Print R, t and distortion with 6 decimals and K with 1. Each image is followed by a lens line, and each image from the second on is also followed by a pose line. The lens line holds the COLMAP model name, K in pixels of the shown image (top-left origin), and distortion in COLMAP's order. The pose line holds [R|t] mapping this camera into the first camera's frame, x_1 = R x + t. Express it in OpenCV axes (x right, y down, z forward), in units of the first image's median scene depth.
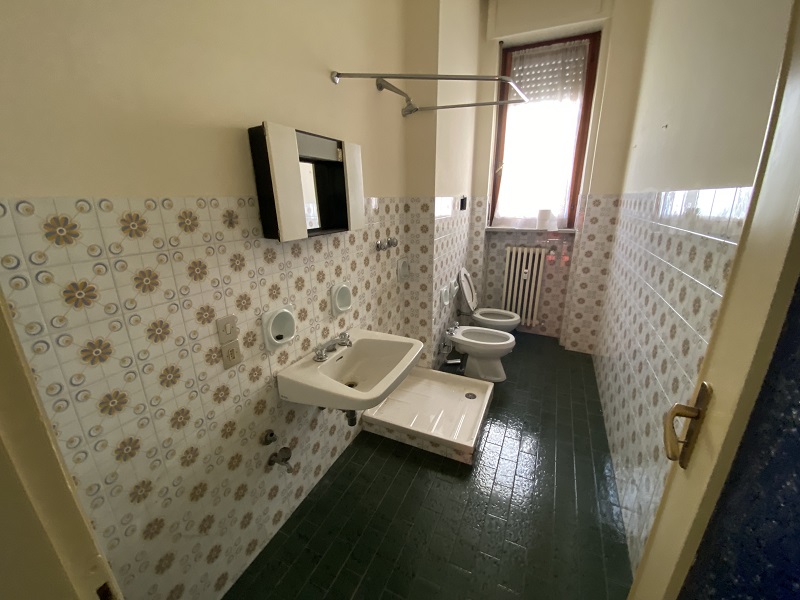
lens RADIAL K [[322.5, 0, 389.2], [0, 322.5, 303.9], [0, 0, 1]] dist [0.025882, -0.024582]
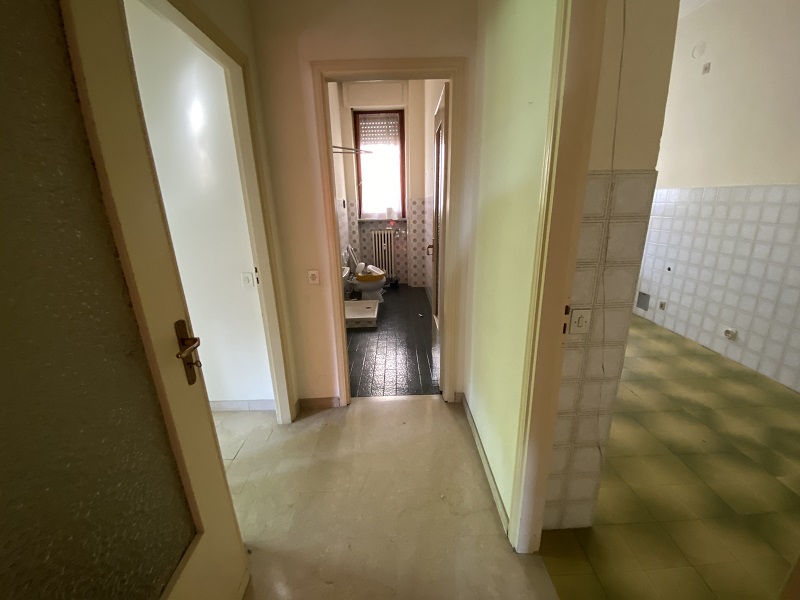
lens RADIAL K [[322.5, 0, 389.2], [0, 322.5, 303.9], [0, 0, 1]] dist [0.025882, -0.024582]
pose [[0.903209, -0.135332, 0.407306, -0.276836], [0.143351, 0.989612, 0.010926, 0.187850], [-0.404553, 0.048519, 0.913227, -0.517719]]
